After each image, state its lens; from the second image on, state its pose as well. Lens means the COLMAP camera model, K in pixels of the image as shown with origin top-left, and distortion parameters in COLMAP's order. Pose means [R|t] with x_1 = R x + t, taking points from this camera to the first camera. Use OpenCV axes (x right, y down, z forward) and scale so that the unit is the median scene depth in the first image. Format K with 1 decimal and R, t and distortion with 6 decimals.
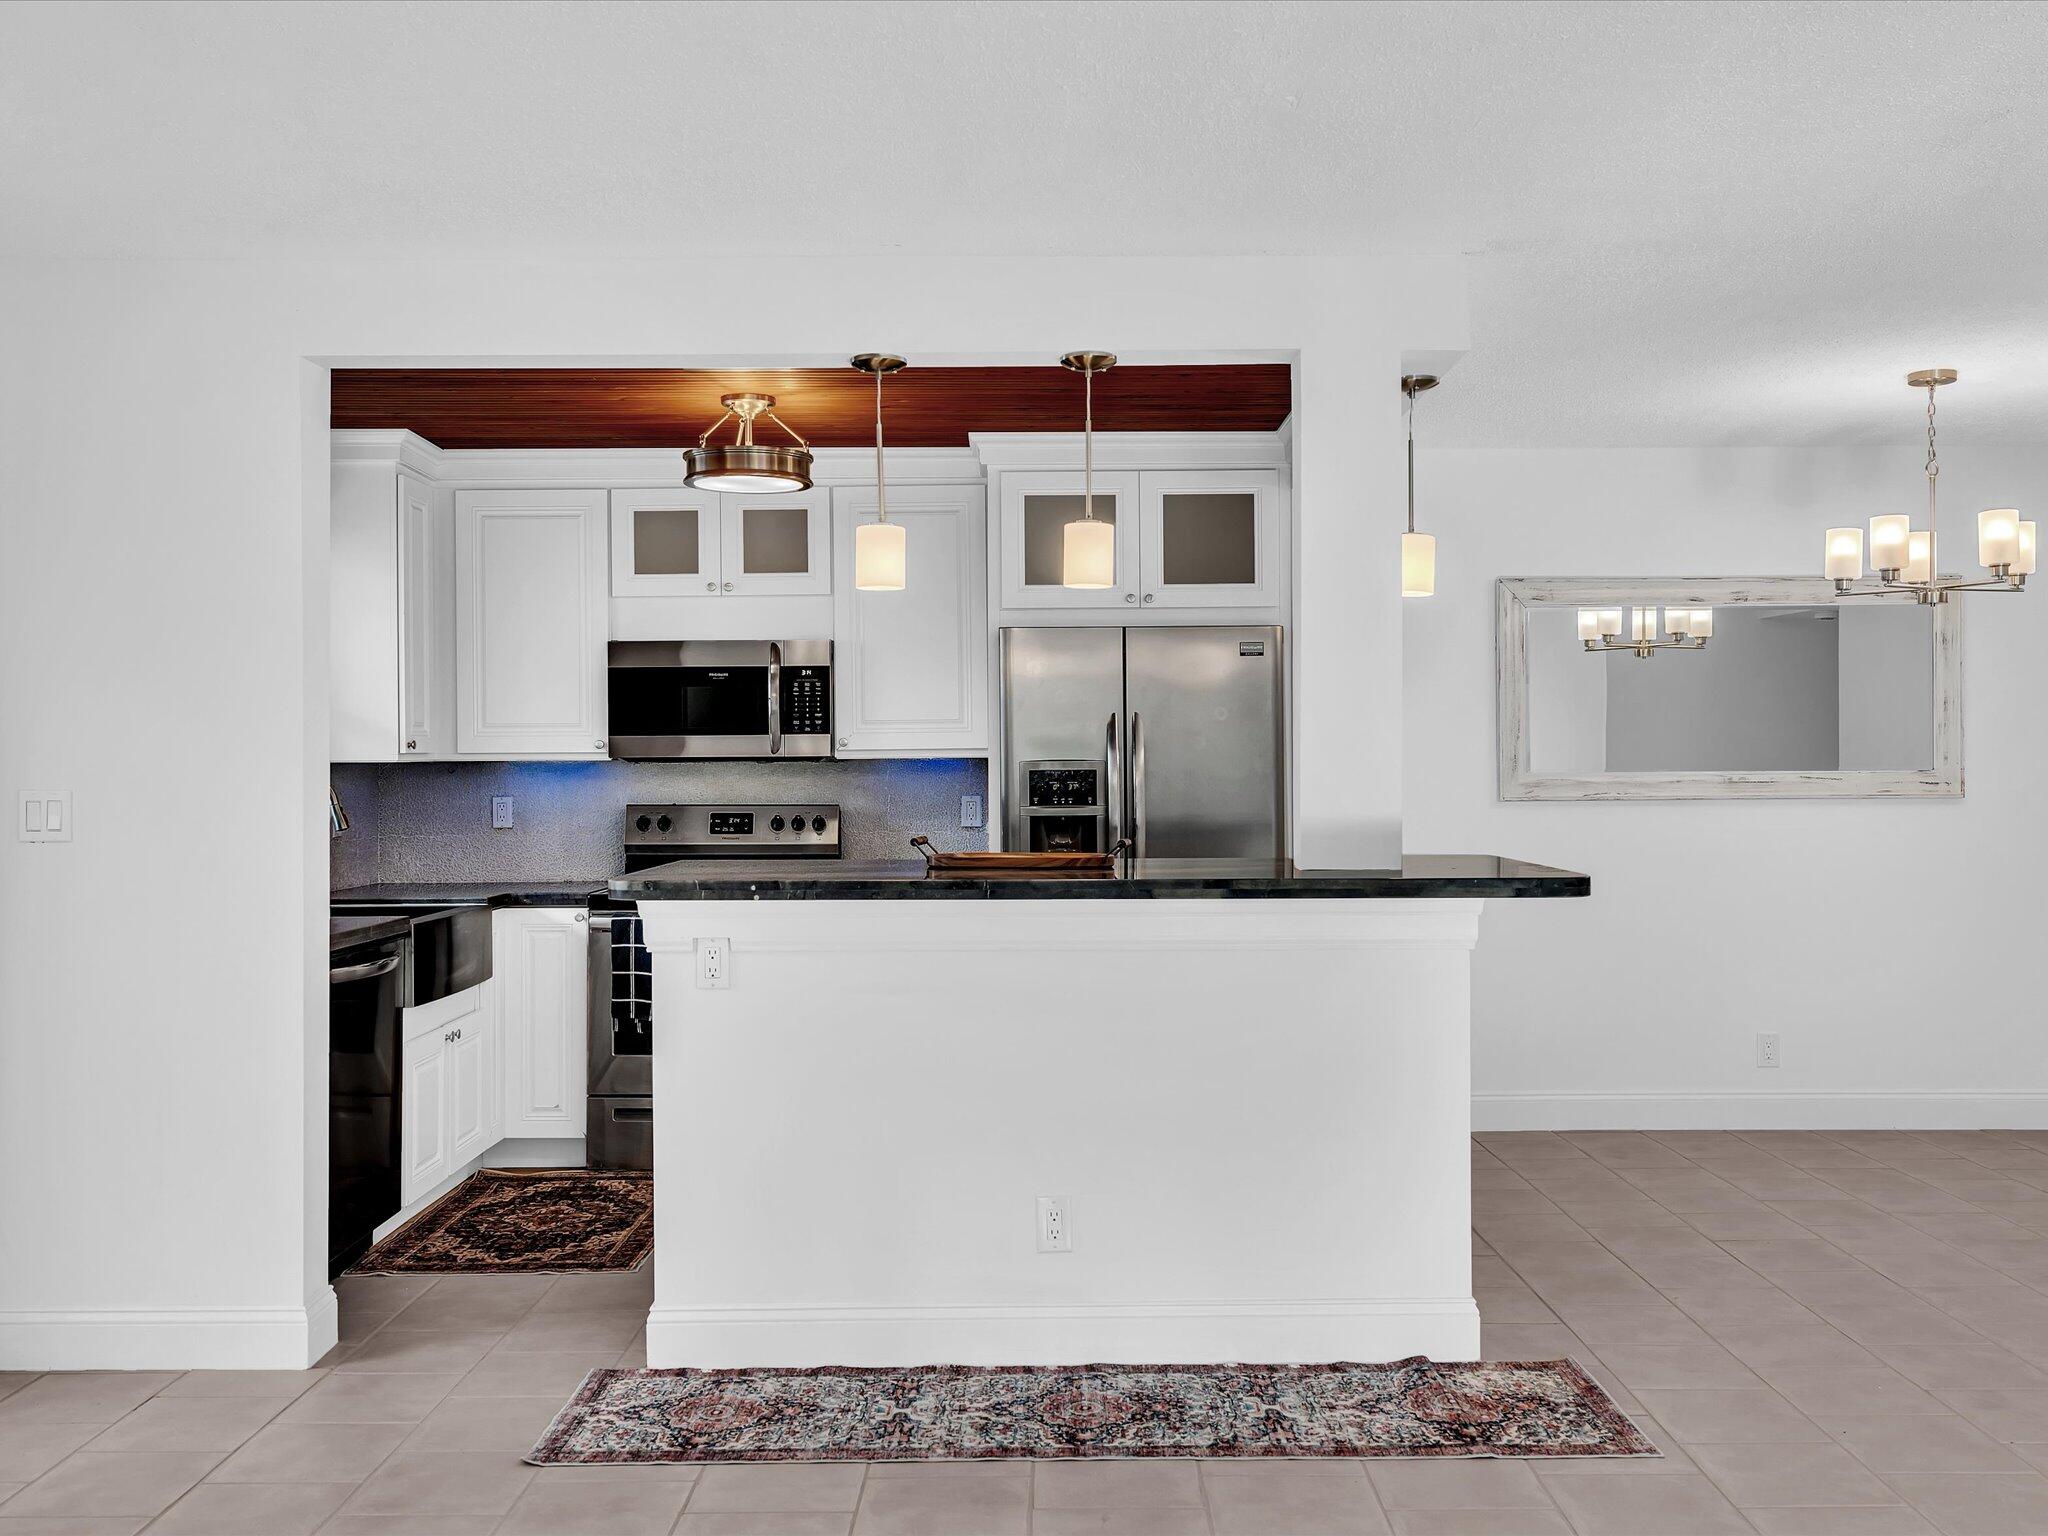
lens RADIAL K [[1863.2, 0, 1025.8], [0, 1863.2, 765.7], [0, 0, 1]] dist [-0.002603, 0.009896]
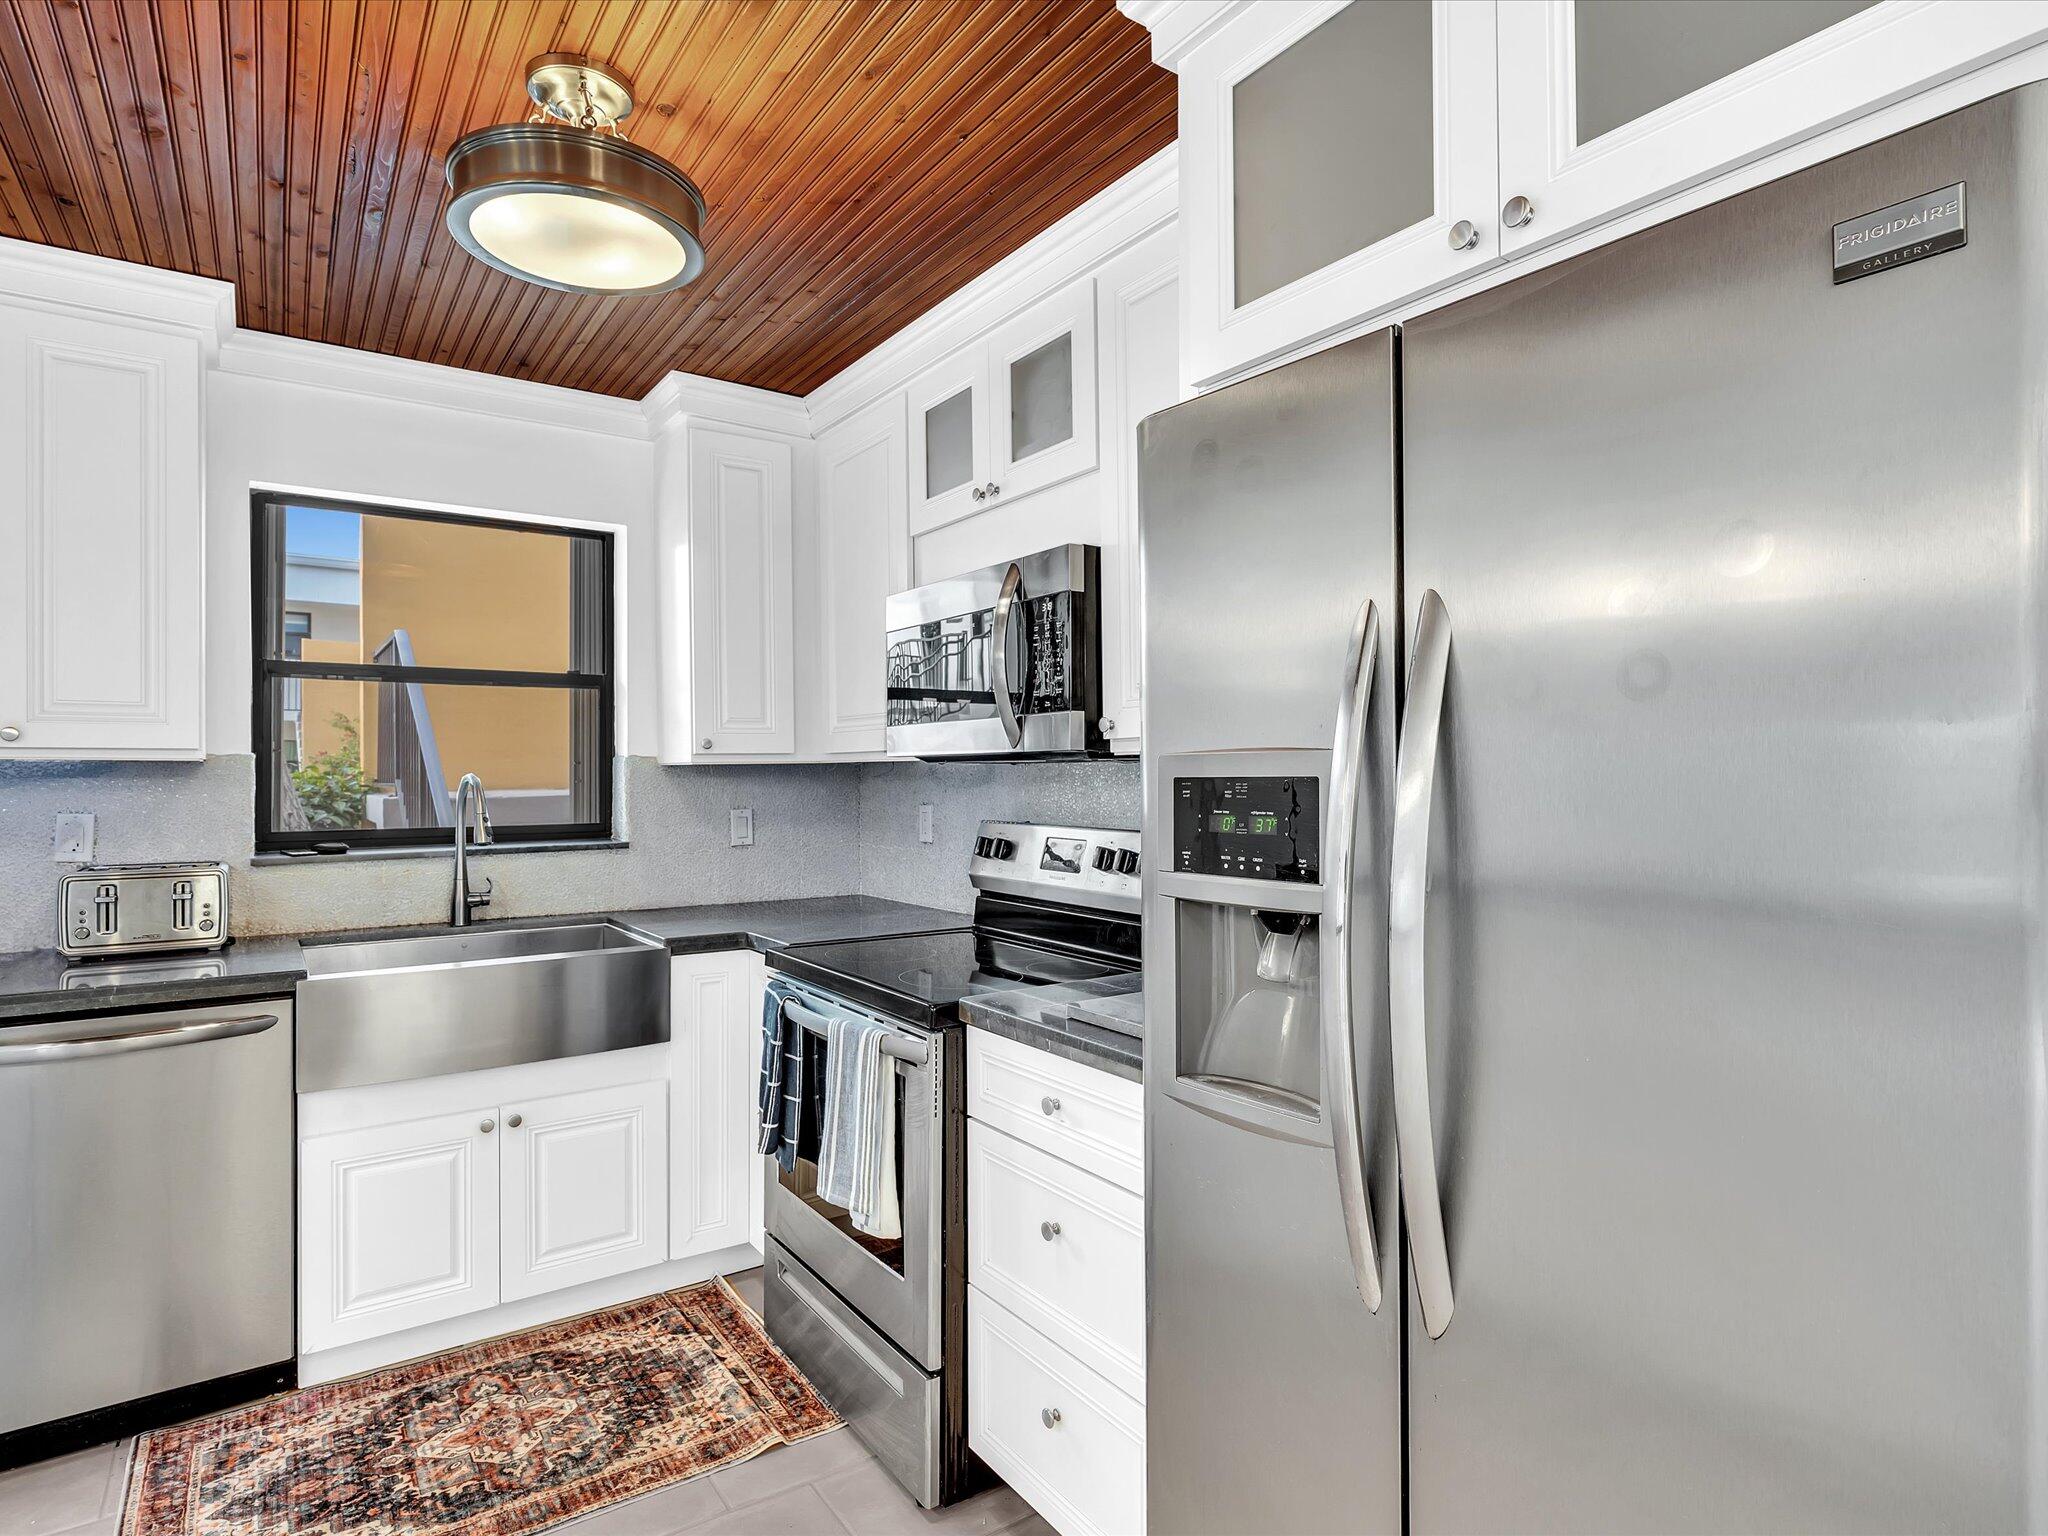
lens RADIAL K [[1101.6, 0, 1024.0], [0, 1101.6, 773.5], [0, 0, 1]] dist [-0.003360, 0.001568]
pose [[0.573044, 0.002636, -0.819520, 0.167267], [0.001392, 0.999990, 0.004190, 0.000433], [0.819523, -0.003542, 0.573035, 0.834477]]
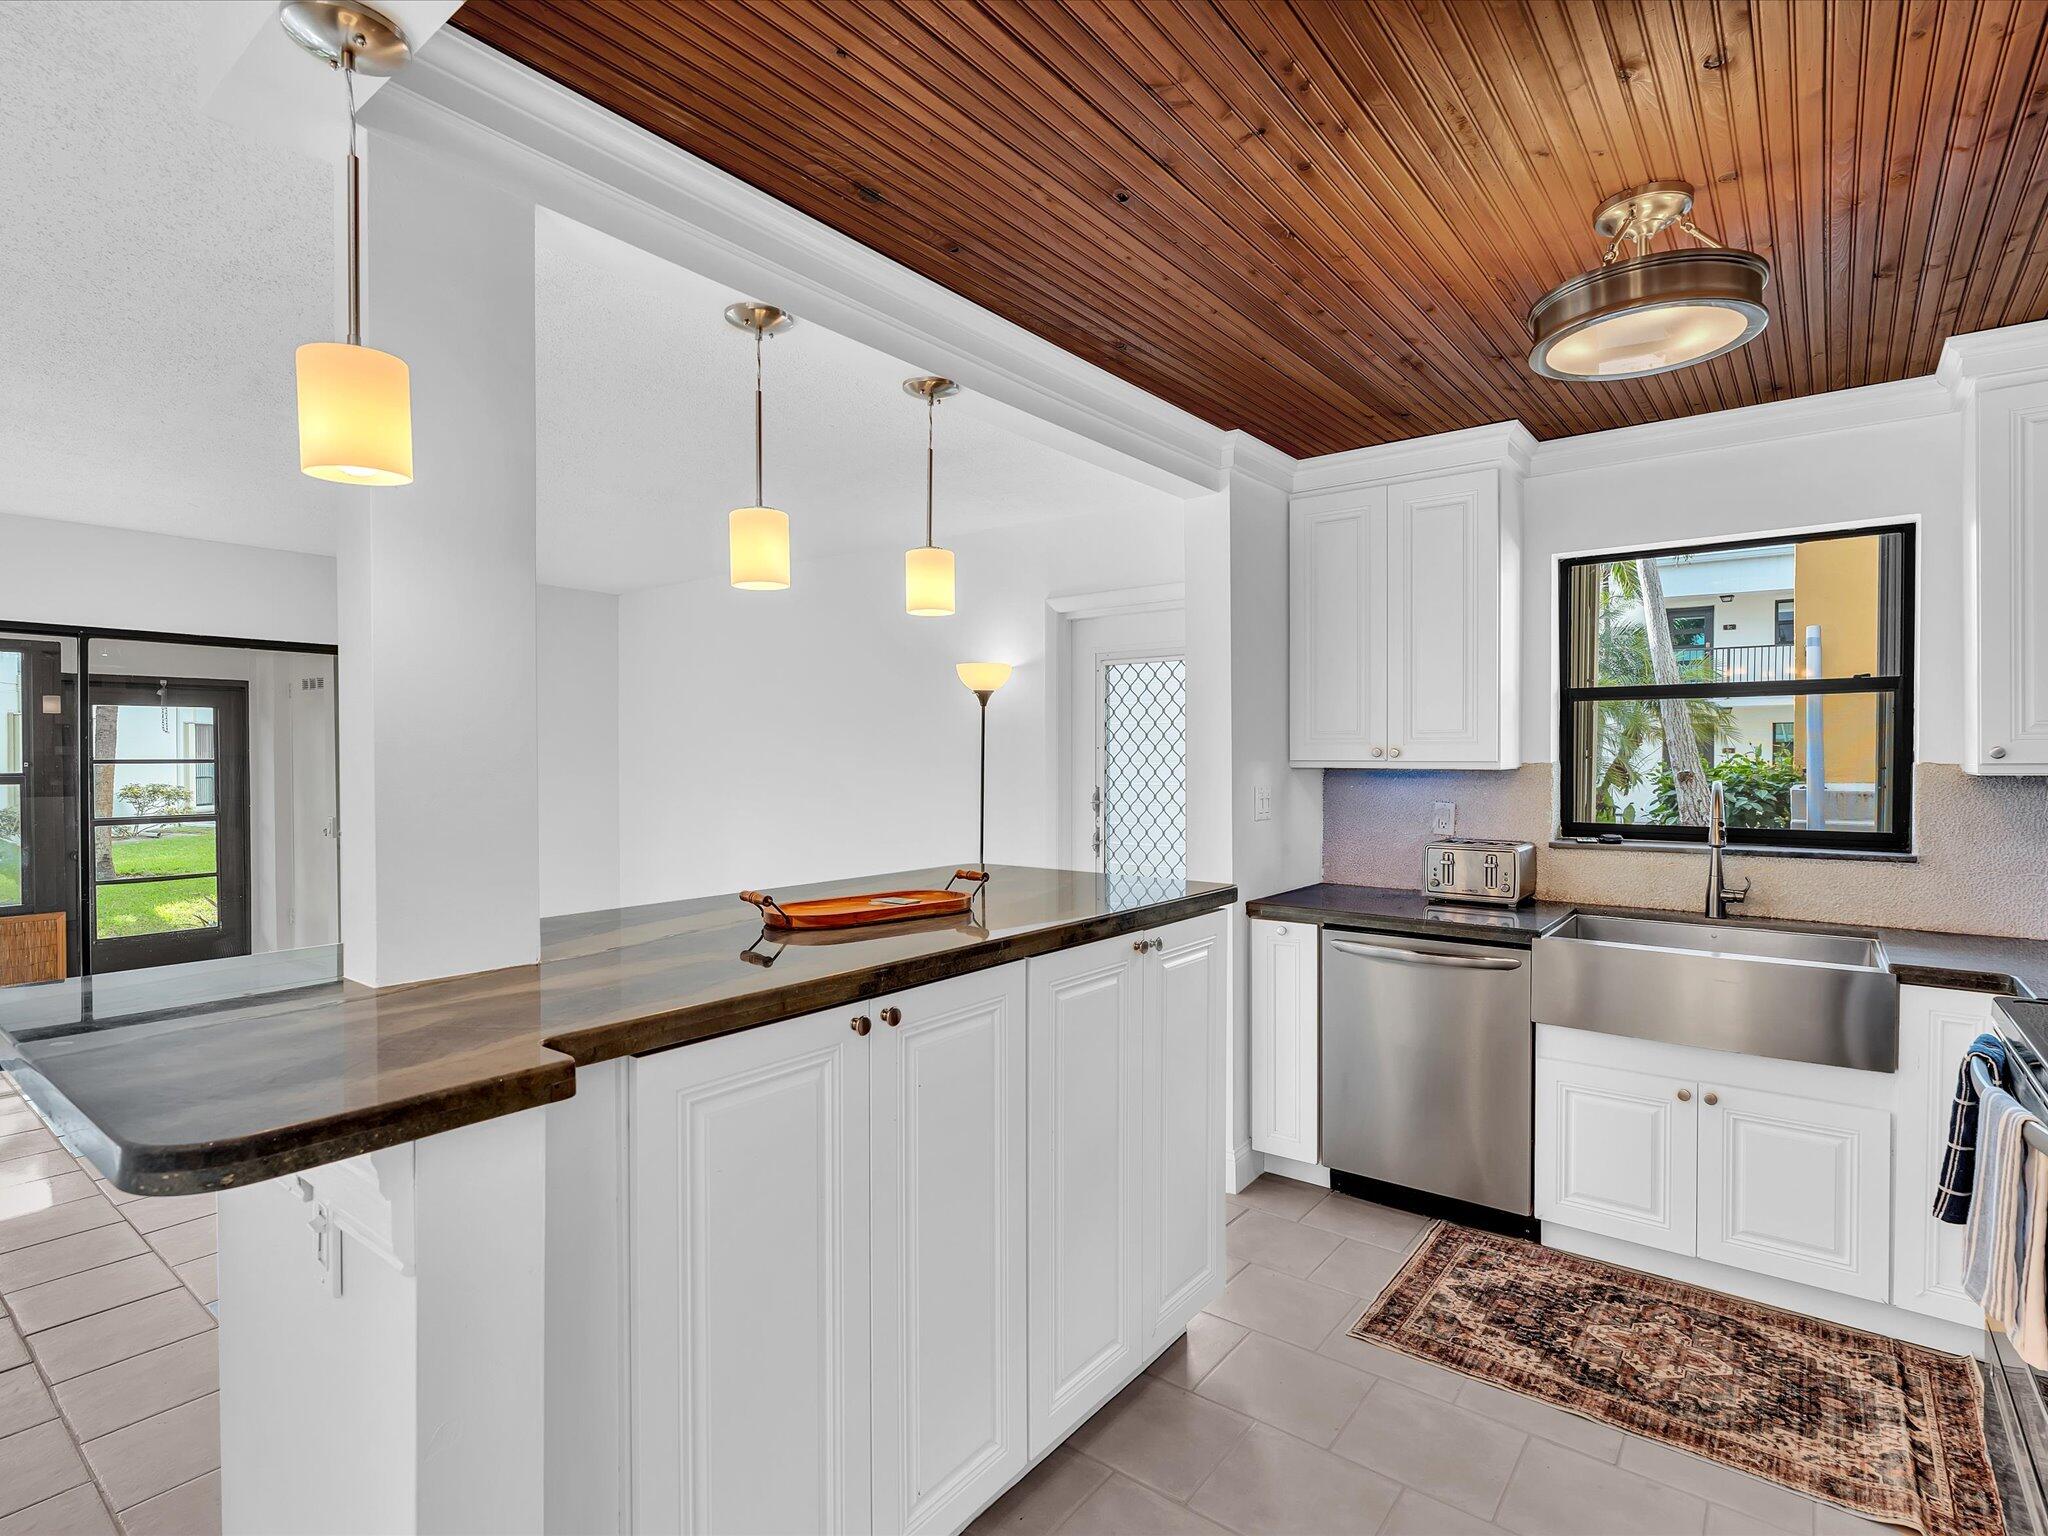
lens RADIAL K [[1026.1, 0, 1026.1], [0, 1026.1, 770.2], [0, 0, 1]] dist [-0.005427, 0.002302]
pose [[-0.609791, 0.017686, -0.792365, 0.227266], [0.005729, 0.999823, 0.017908, -0.013622], [0.792541, 0.006381, -0.609785, 0.946761]]
